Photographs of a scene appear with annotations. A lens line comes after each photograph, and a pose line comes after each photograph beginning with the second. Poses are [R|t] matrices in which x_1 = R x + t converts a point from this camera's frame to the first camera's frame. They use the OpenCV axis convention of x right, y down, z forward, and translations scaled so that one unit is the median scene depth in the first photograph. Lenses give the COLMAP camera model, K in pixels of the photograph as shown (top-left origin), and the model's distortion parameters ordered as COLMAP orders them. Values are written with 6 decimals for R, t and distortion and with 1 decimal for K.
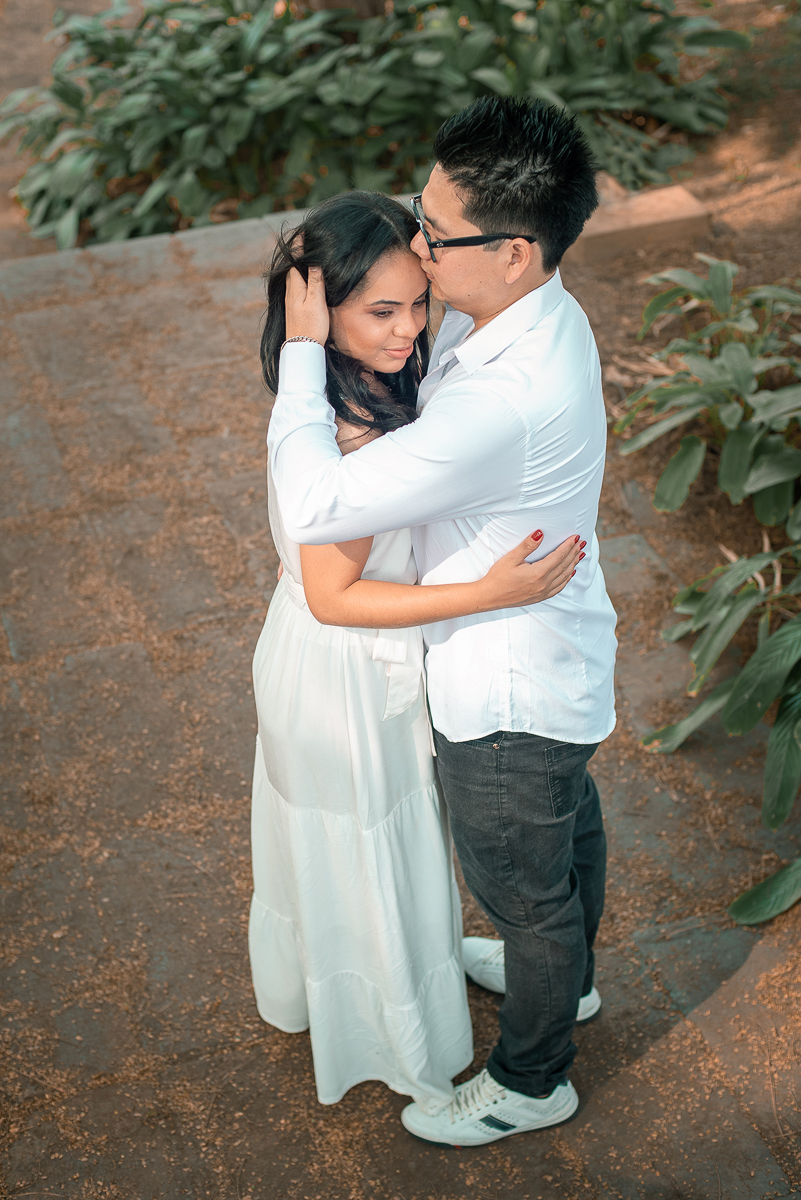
lens RADIAL K [[1914.0, 0, 400.5], [0, 1914.0, 600.0], [0, 0, 1]] dist [-0.116111, 0.035568]
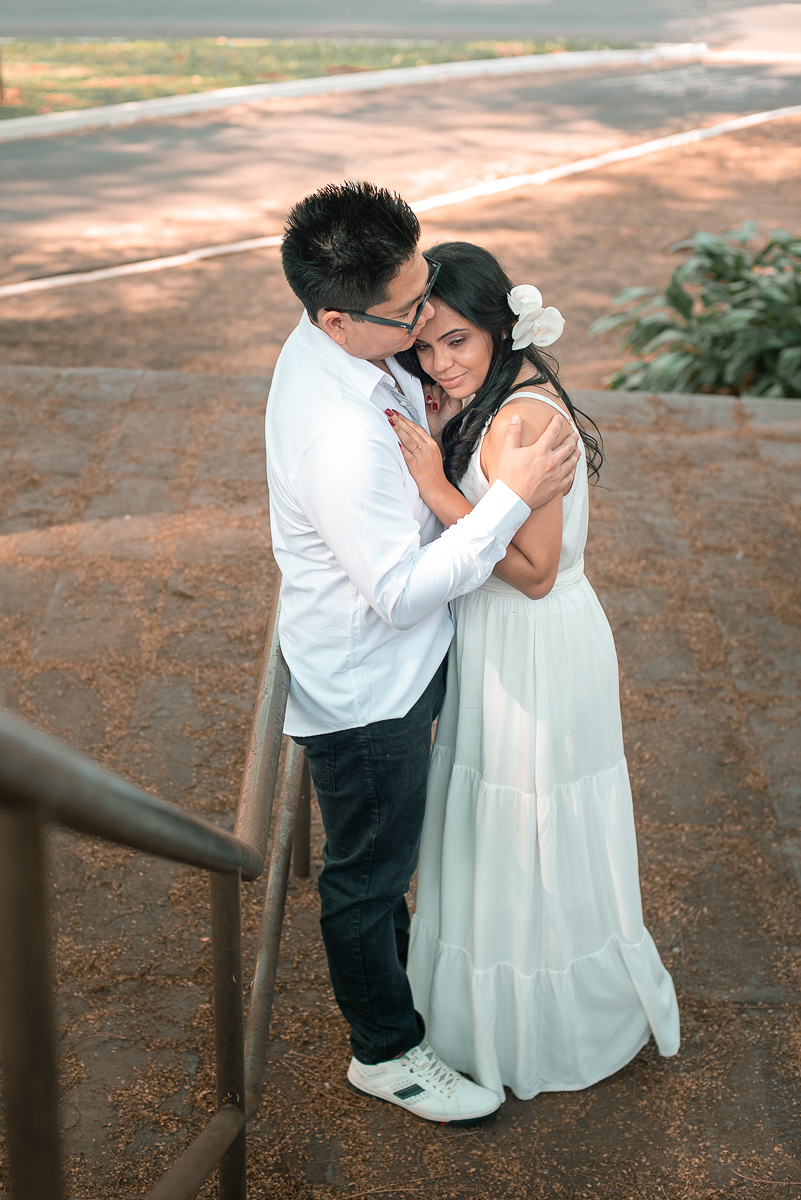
lens RADIAL K [[1914.0, 0, 400.5], [0, 1914.0, 600.0], [0, 0, 1]] dist [-0.116111, 0.035568]
pose [[0.935248, 0.218206, -0.278743, 0.034867], [-0.250799, 0.964146, -0.086732, 0.078368], [0.249824, 0.151024, 0.956441, -0.070543]]
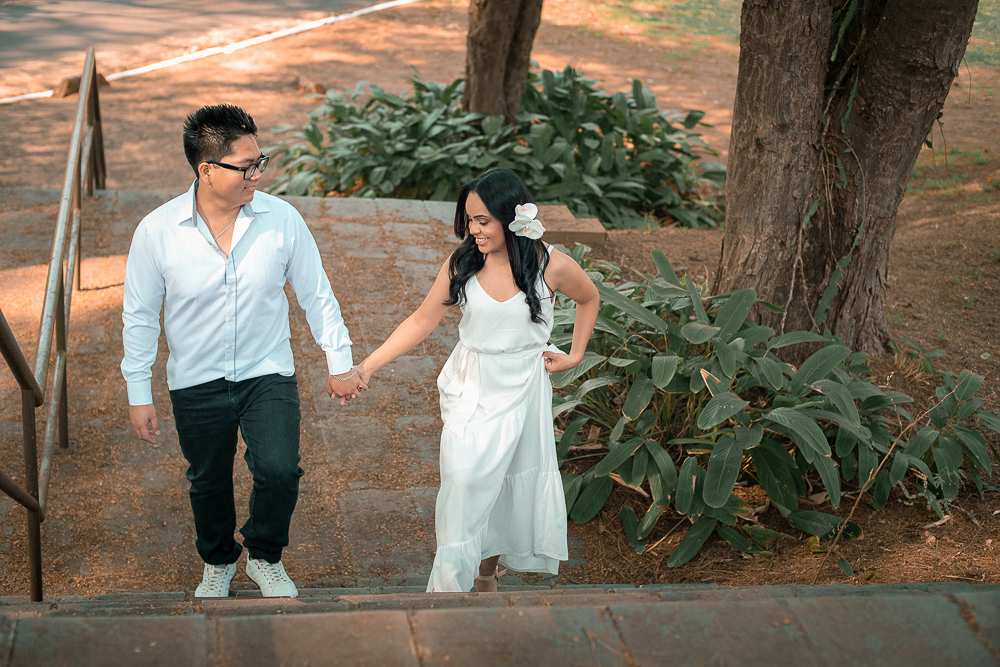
lens RADIAL K [[1327.5, 0, 500.0], [0, 1327.5, 333.5], [0, 0, 1]] dist [-0.172715, 0.529362]
pose [[0.983416, 0.179885, -0.023121, 0.138120], [-0.181314, 0.972109, -0.148761, 0.127599], [-0.004284, 0.150486, 0.988603, -0.325197]]
